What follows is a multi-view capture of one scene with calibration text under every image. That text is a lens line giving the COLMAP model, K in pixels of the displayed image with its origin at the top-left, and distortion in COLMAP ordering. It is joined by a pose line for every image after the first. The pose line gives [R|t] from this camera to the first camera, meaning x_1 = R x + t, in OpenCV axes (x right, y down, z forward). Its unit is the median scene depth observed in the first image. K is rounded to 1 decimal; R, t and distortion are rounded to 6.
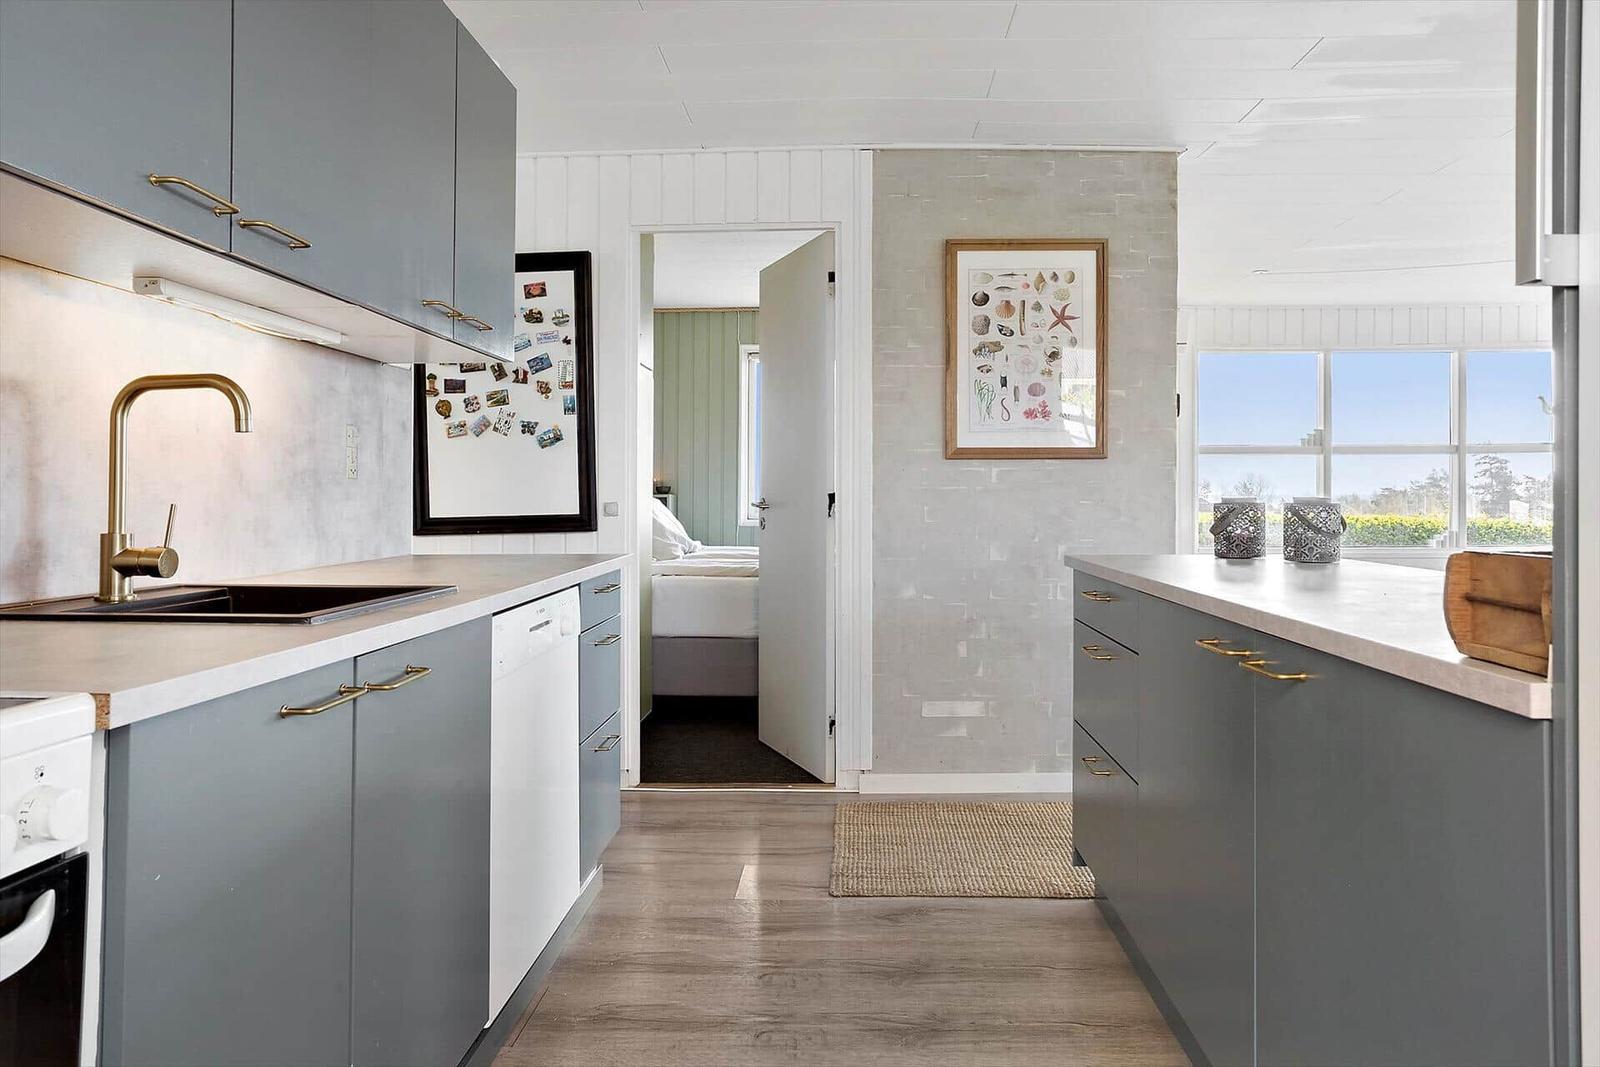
lens RADIAL K [[999.8, 0, 802.3], [0, 999.8, 509.7], [0, 0, 1]] dist [-0.003706, -0.001073]
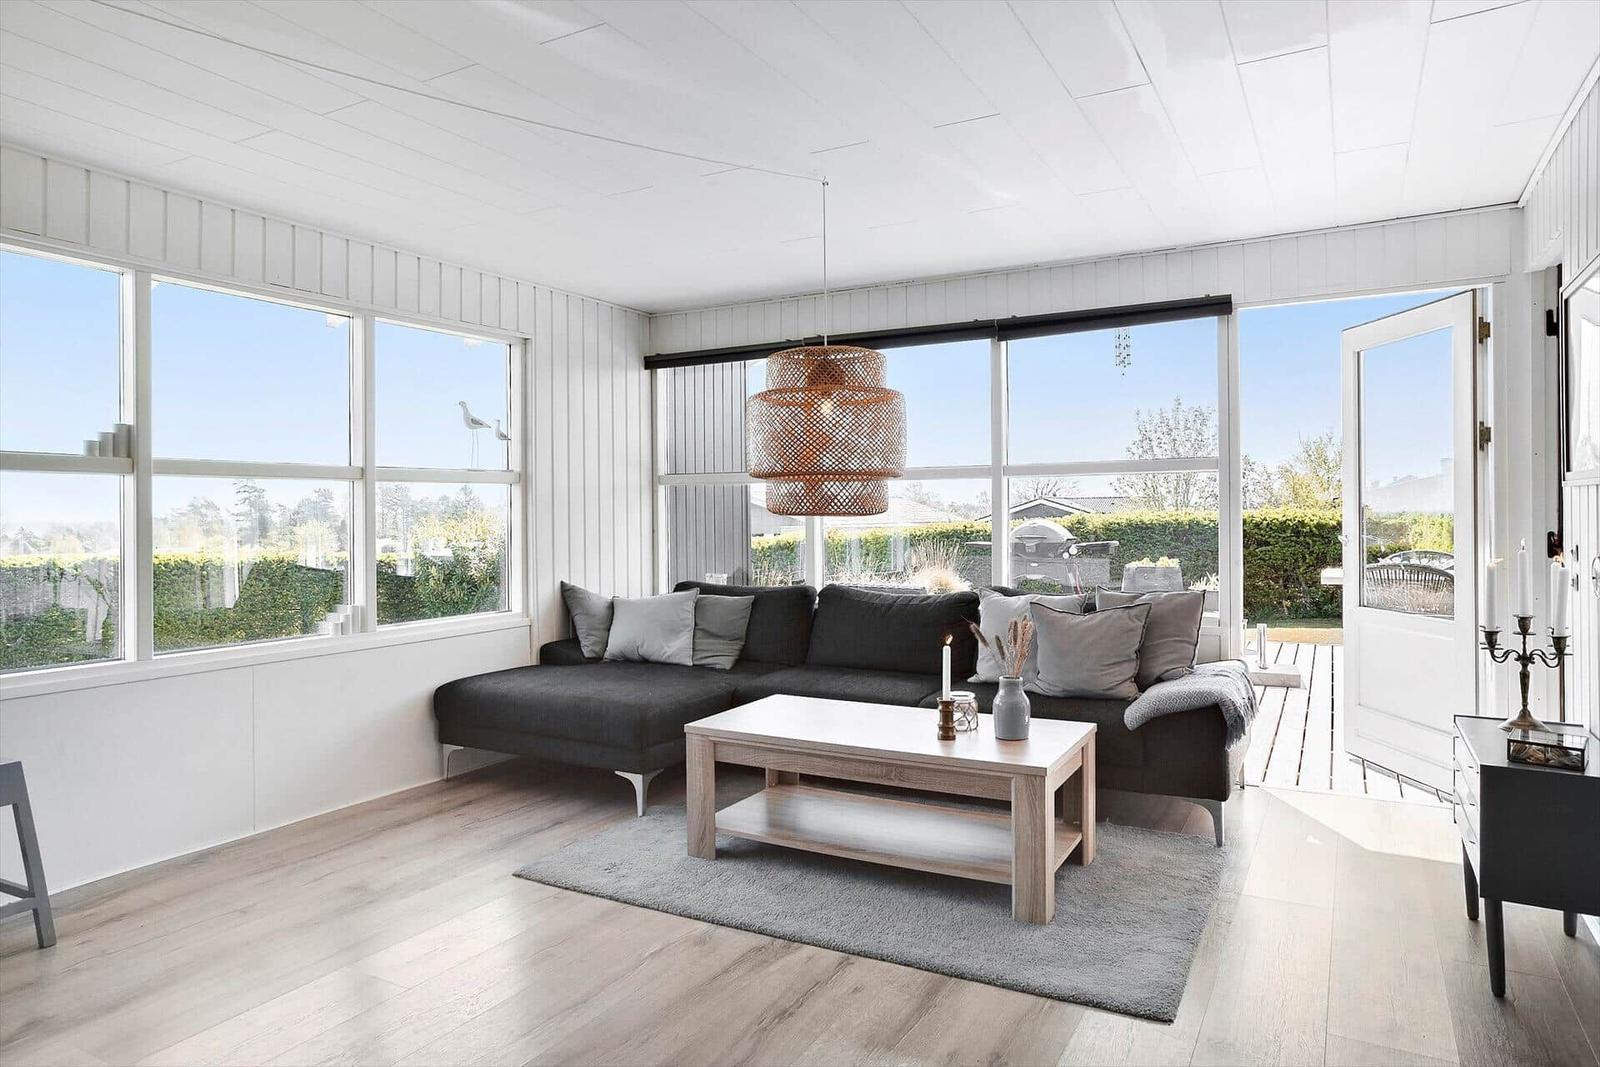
lens RADIAL K [[999.8, 0, 802.3], [0, 999.8, 509.7], [0, 0, 1]] dist [-0.003706, -0.001073]
pose [[0.444023, 0.003331, 0.896009, 0.220432], [0.021083, 0.999677, -0.014164, -0.023296], [-0.895767, 0.025179, 0.443809, 0.476574]]
